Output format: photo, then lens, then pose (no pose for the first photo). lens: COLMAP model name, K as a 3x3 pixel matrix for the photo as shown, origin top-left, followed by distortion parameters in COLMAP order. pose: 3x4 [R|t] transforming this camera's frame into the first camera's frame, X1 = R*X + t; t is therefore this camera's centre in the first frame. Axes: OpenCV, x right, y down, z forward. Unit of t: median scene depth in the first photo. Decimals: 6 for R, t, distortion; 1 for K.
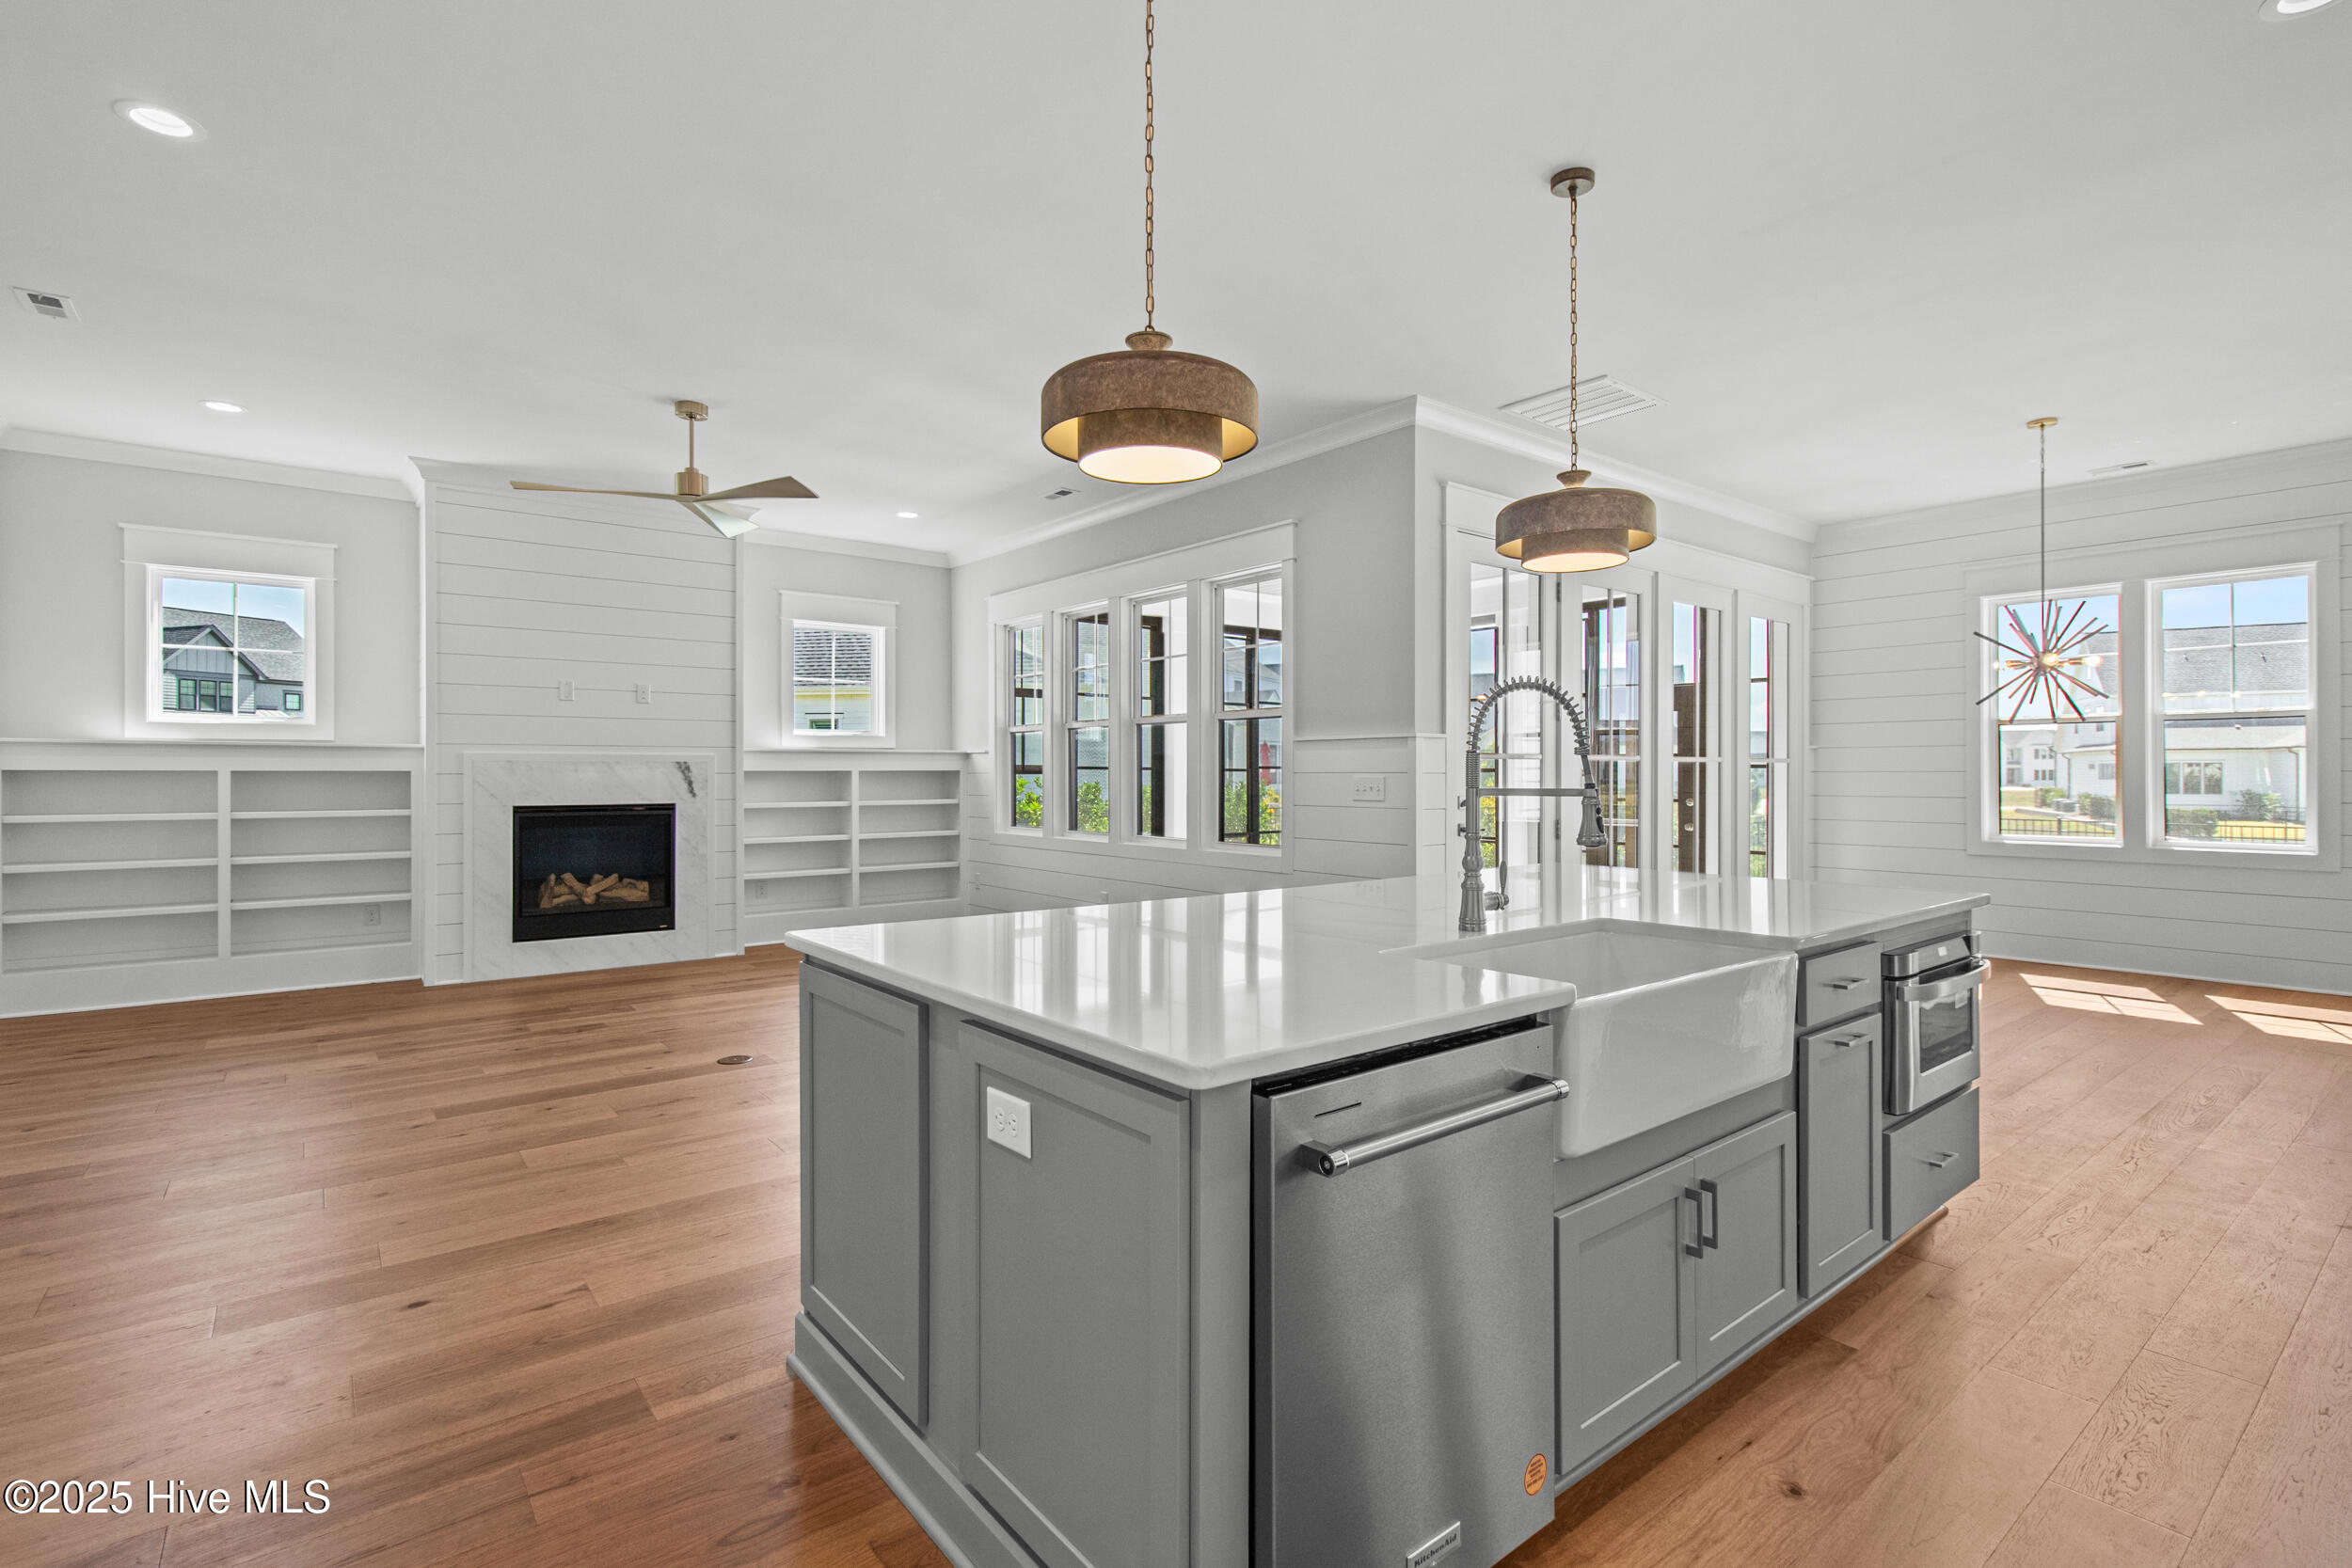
lens RADIAL K [[1092.1, 0, 1185.2], [0, 1092.1, 769.2], [0, 0, 1]] dist [0.000125, 0.000320]
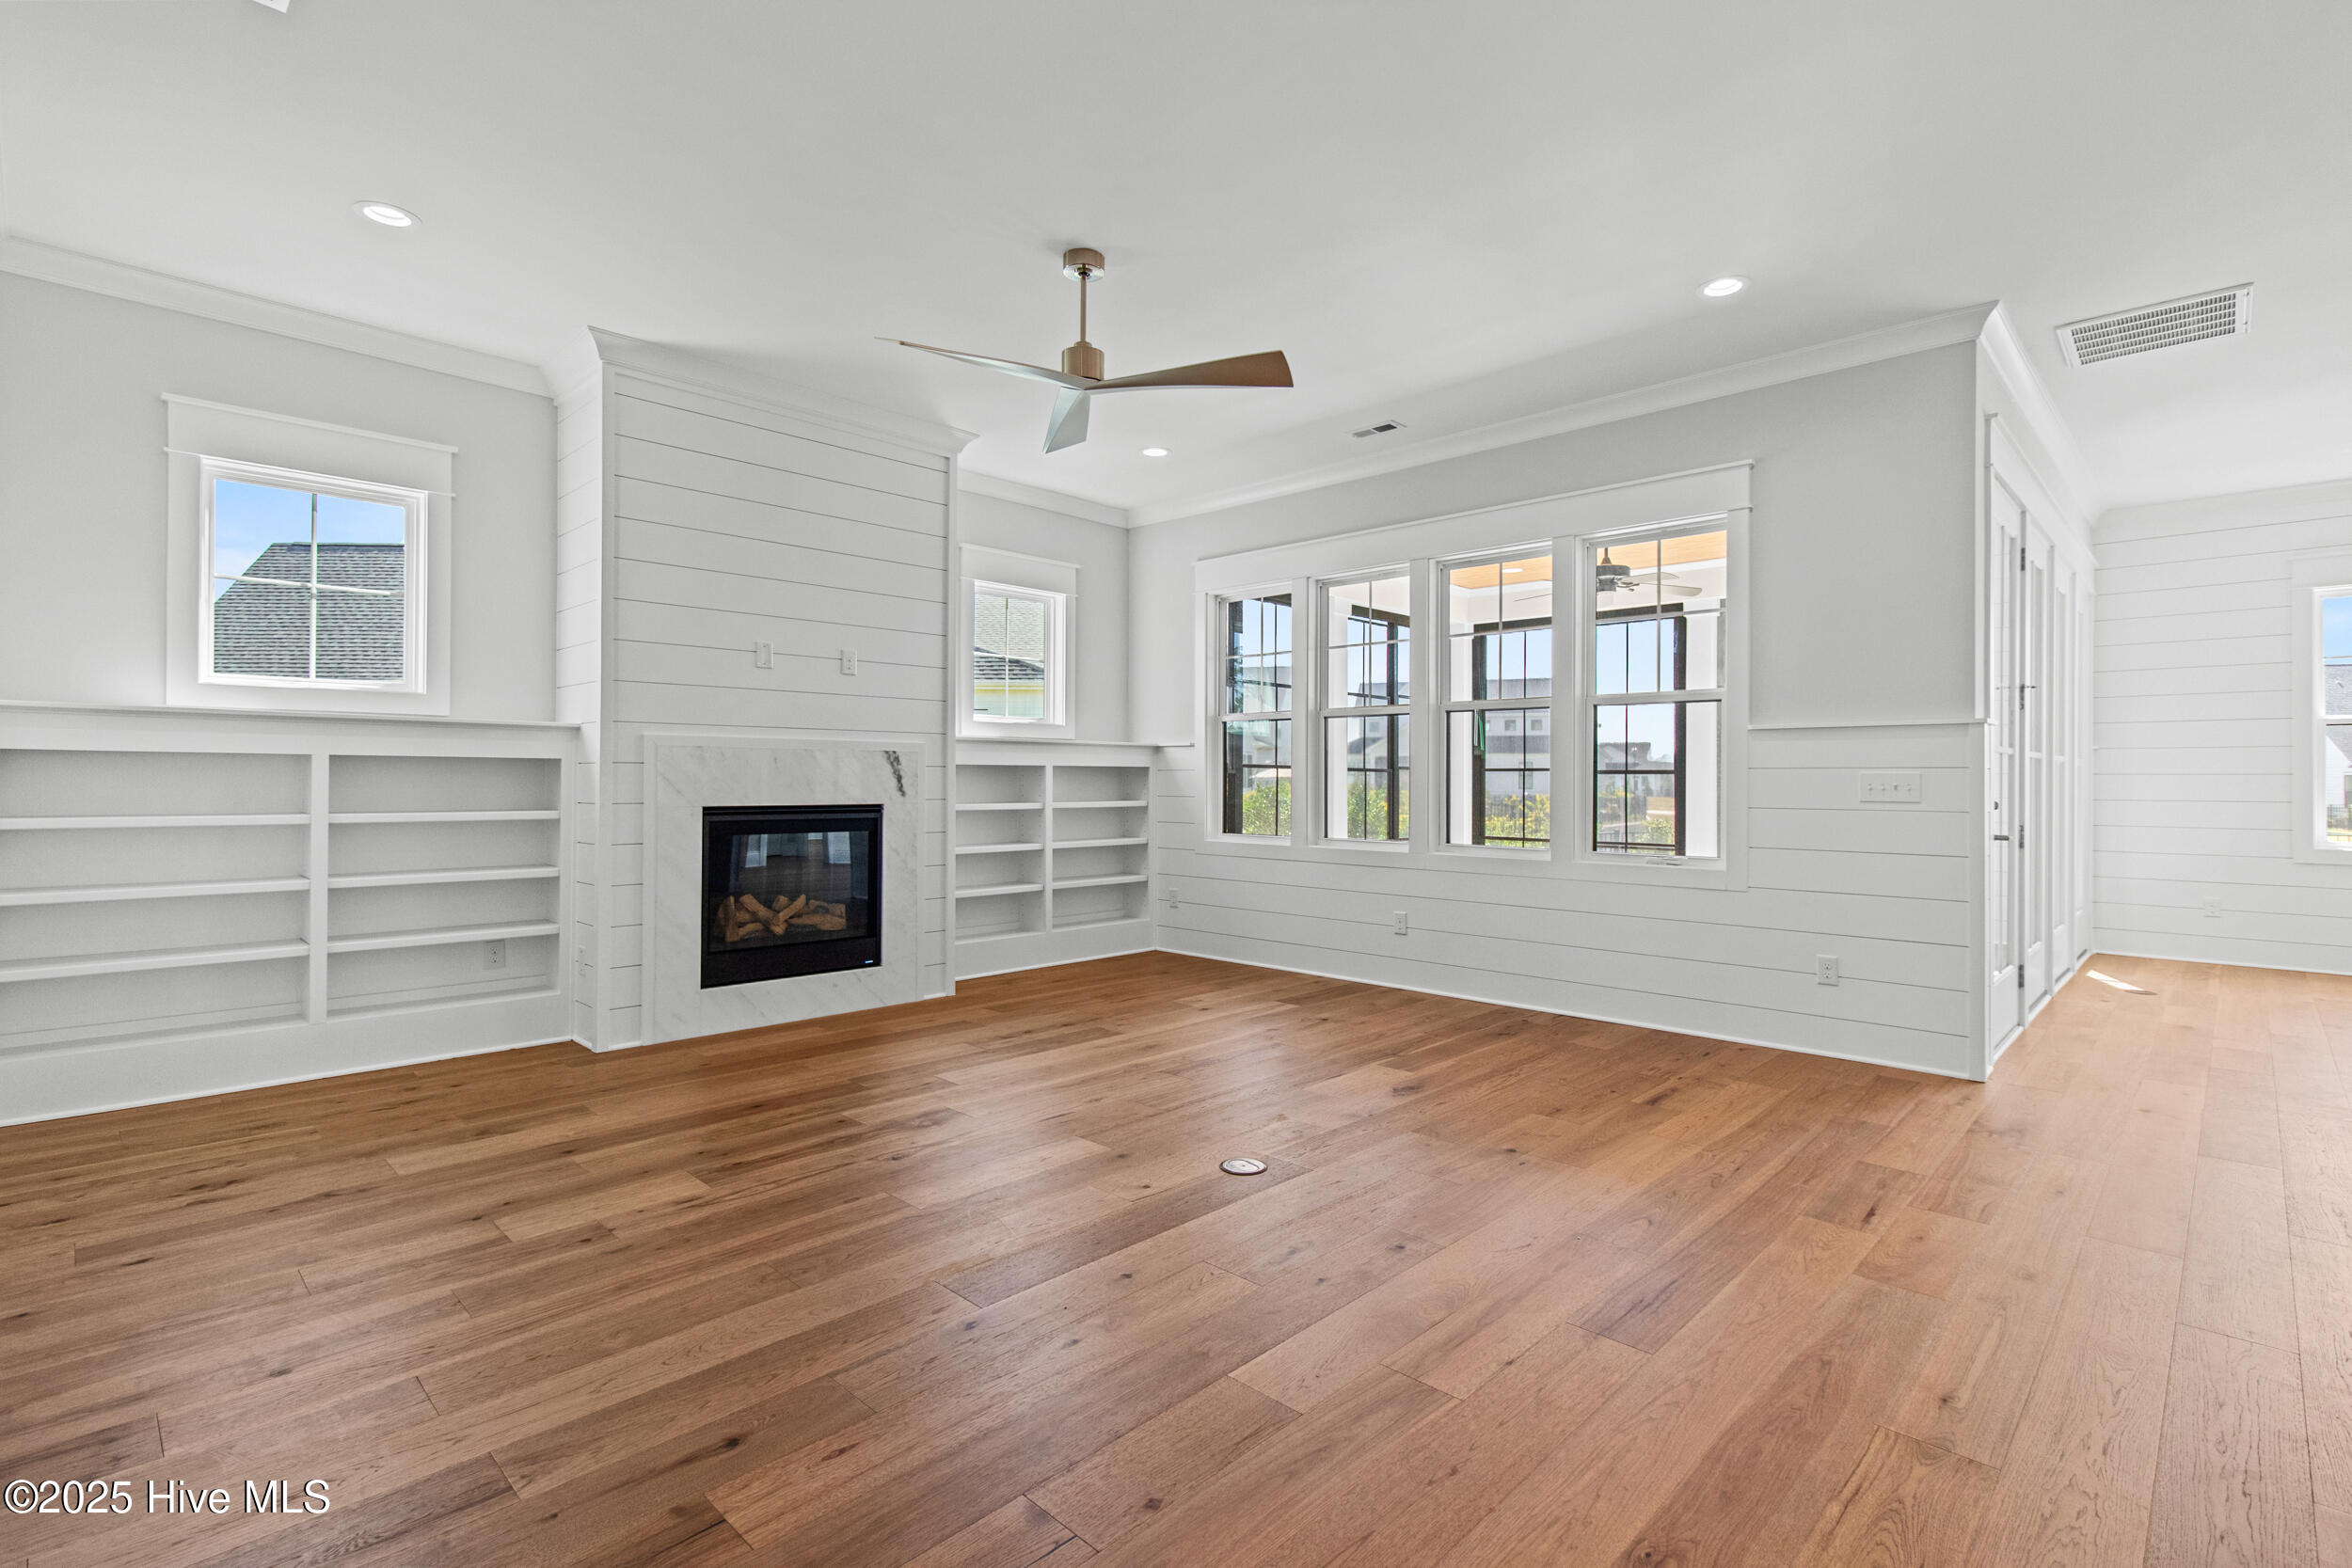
lens RADIAL K [[1092.1, 0, 1187.3], [0, 1092.1, 772.3], [0, 0, 1]] dist [0.000125, 0.000320]
pose [[0.992184, 0.007017, 0.124590, -0.349248], [-0.006643, 0.999972, -0.003424, 0.009821], [-0.124610, 0.002569, 0.992202, 0.197561]]
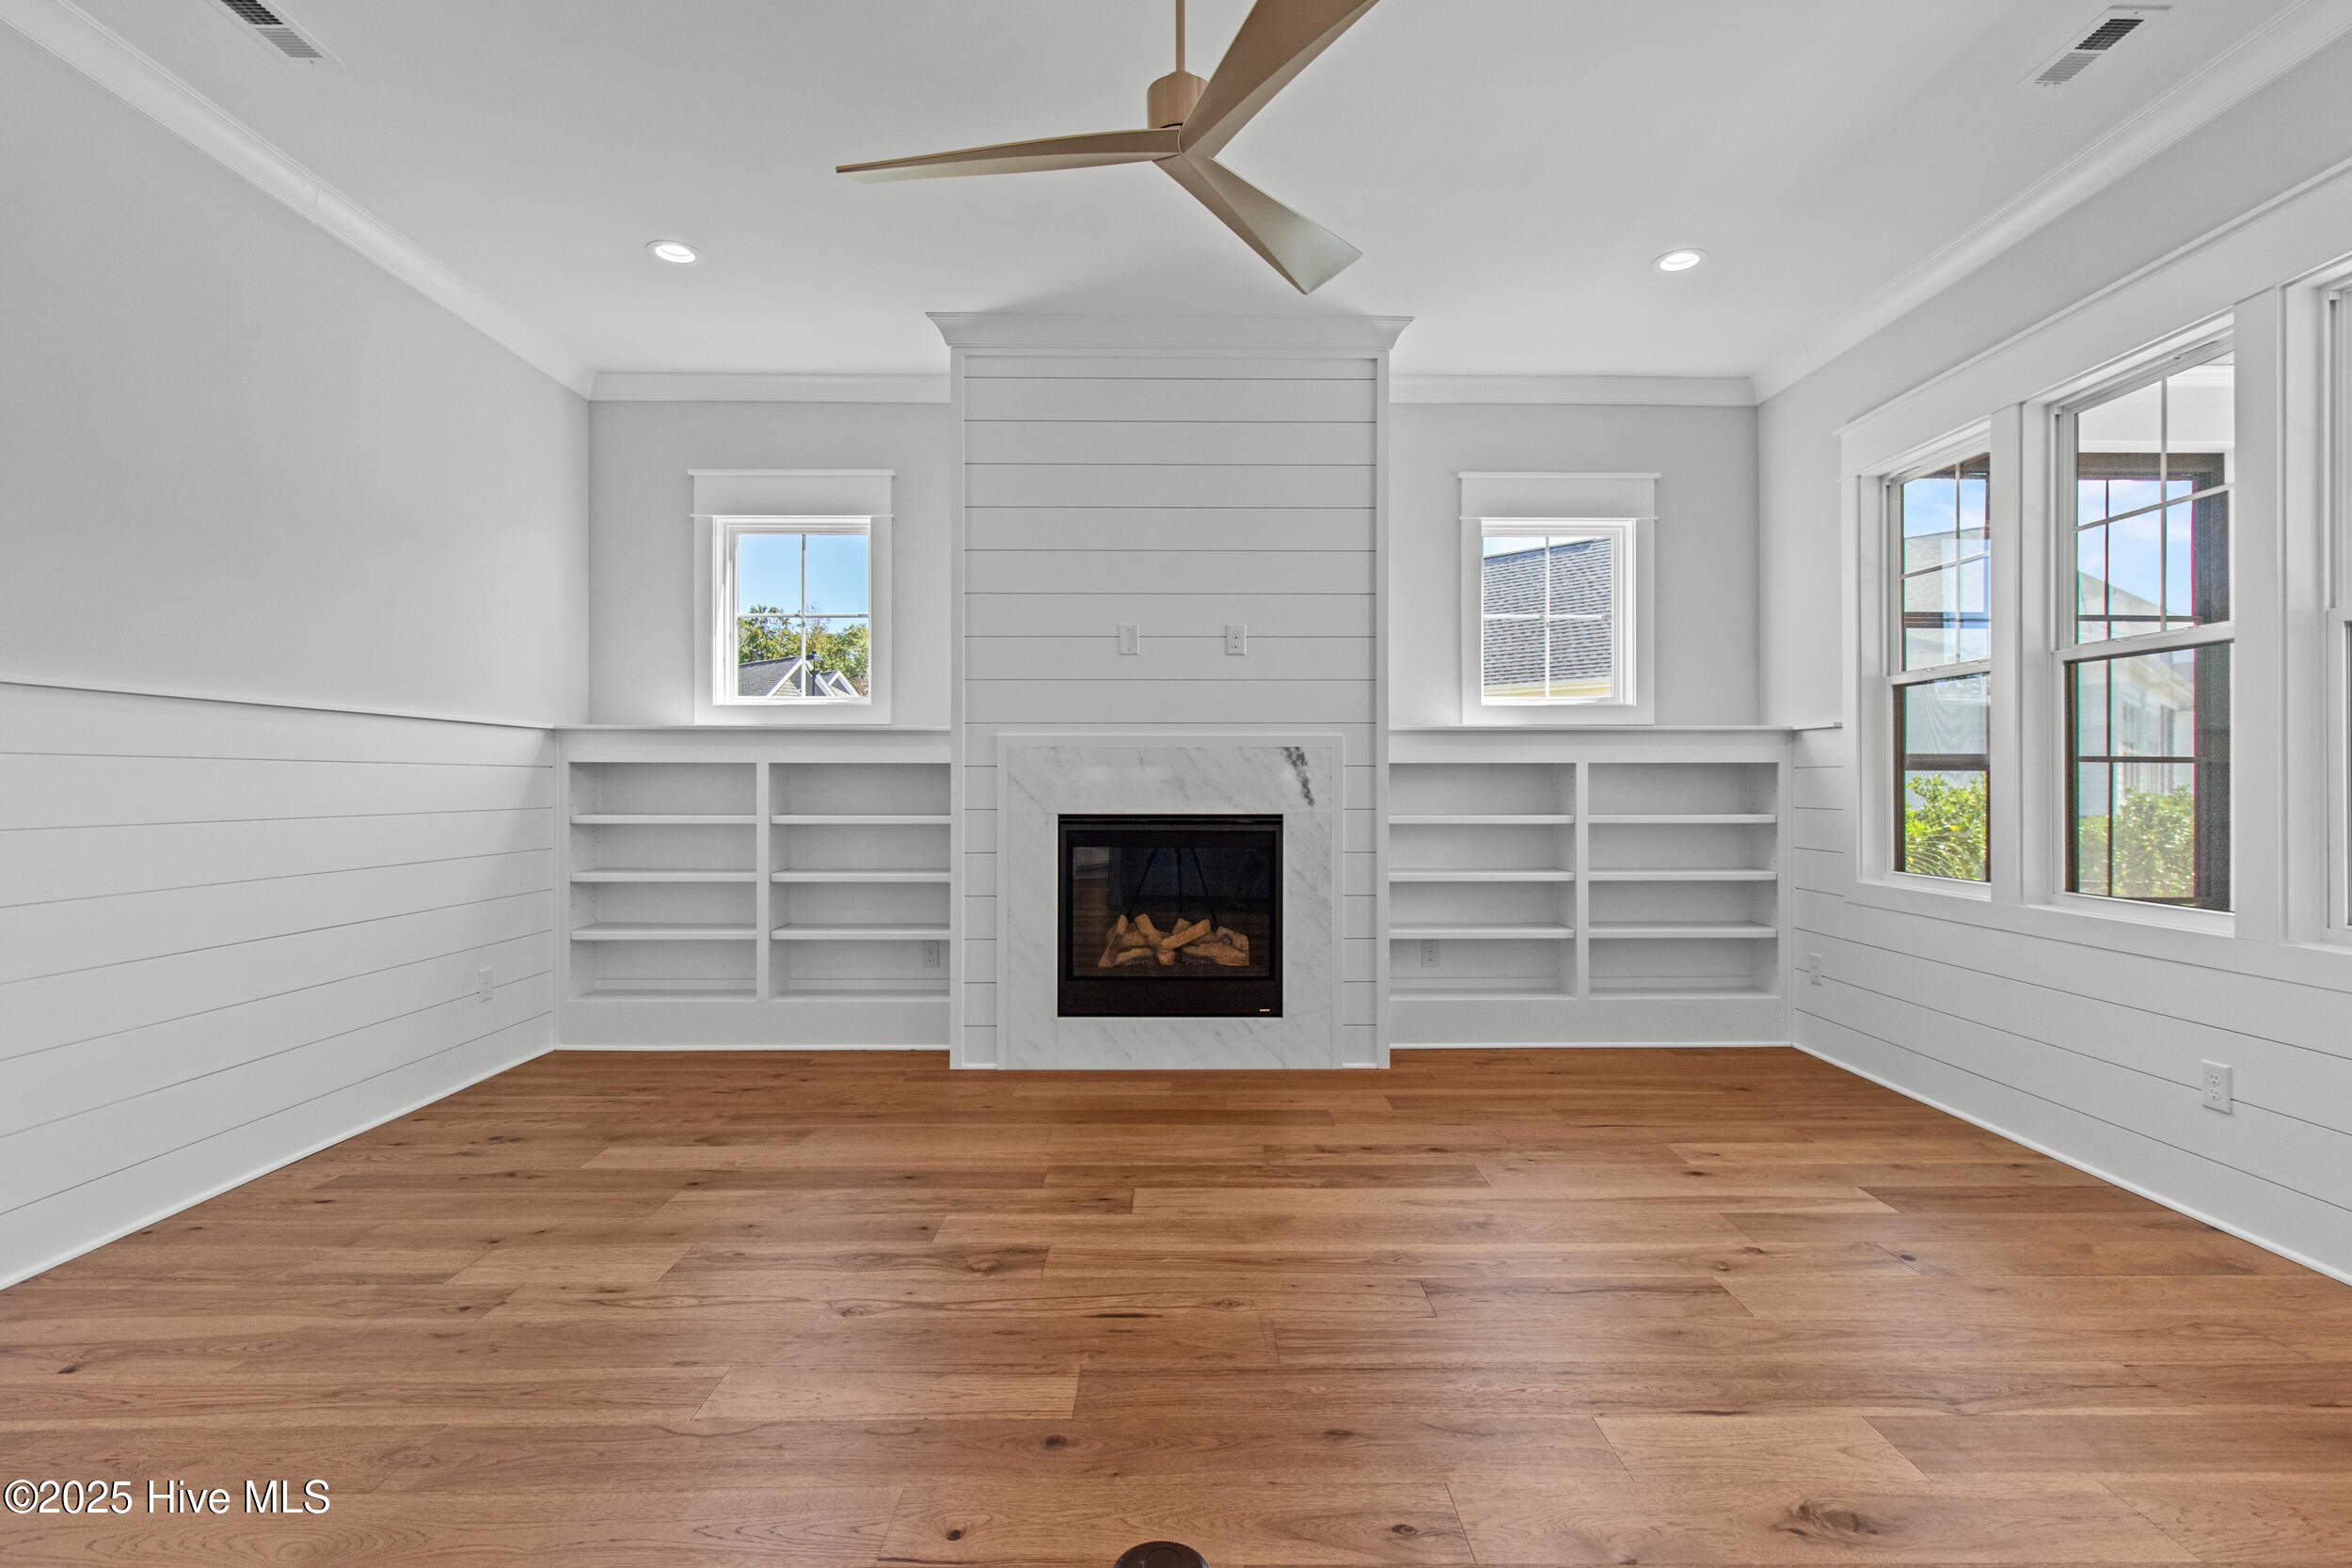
lens RADIAL K [[1092.1, 0, 1188.0], [0, 1092.1, 779.4], [0, 0, 1]] dist [0.000125, 0.000320]
pose [[0.787796, 0.000165, -0.615936, -0.126582], [0.000261, 1.000000, 0.000601, 0.011201], [0.615936, -0.000634, 0.787796, 0.477931]]
